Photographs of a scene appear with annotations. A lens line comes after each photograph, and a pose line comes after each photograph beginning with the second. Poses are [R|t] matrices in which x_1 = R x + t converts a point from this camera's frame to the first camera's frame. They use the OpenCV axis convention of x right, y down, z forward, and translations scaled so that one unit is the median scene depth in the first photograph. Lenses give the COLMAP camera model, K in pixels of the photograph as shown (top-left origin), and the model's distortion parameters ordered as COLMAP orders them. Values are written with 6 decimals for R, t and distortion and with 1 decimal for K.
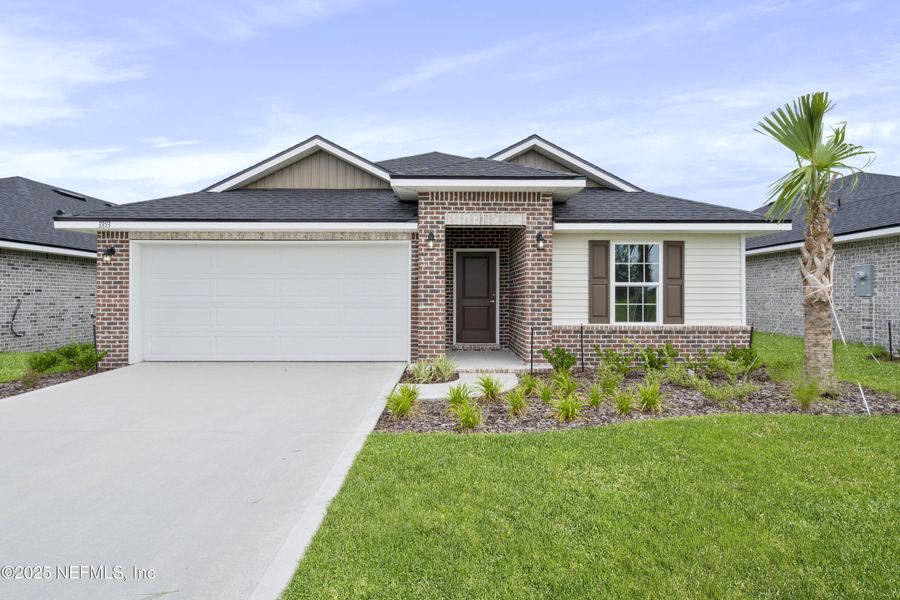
lens RADIAL K [[413.5, 0, 453.1], [0, 413.5, 294.5], [0, 0, 1]] dist [-0.002270, -0.000899]
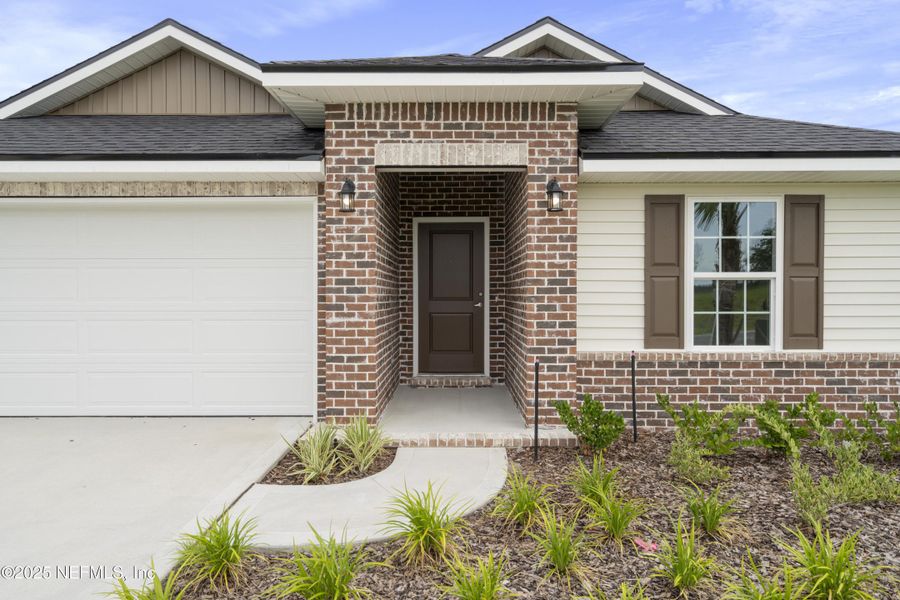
lens RADIAL K [[509.3, 0, 449.4], [0, 509.3, 295.6], [0, 0, 1]] dist [0.005286, -0.000990]
pose [[0.999893, -0.002675, -0.014405, 0.082912], [0.002868, 0.999906, 0.013424, -0.009187], [0.014368, -0.013464, 0.999806, 0.334273]]
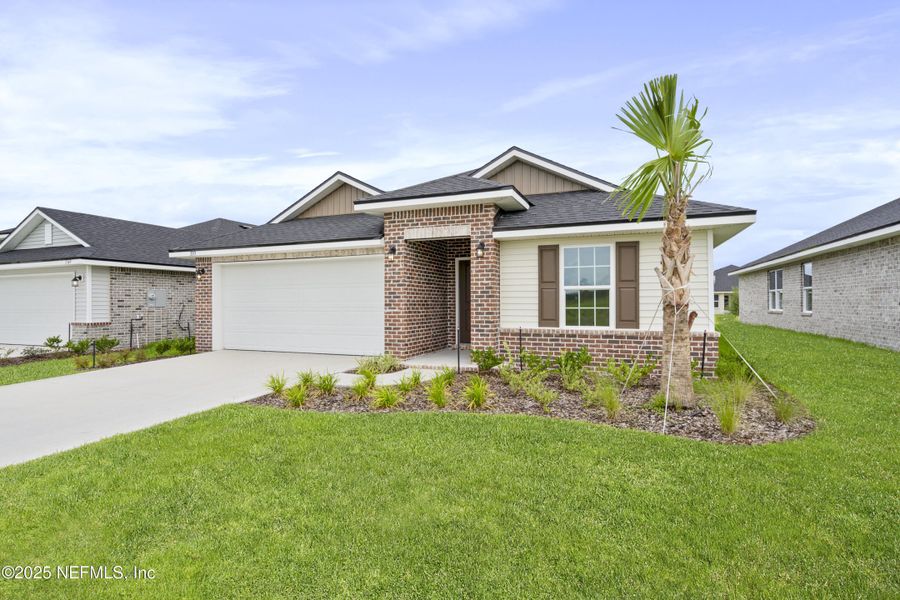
lens RADIAL K [[403.4, 0, 471.0], [0, 403.4, 296.4], [0, 0, 1]] dist [-0.007631, 0.001967]
pose [[0.940223, -0.010627, -0.340393, 0.523773], [0.008559, 0.999935, -0.007574, 0.000802], [0.340451, 0.004208, 0.940253, 0.004047]]
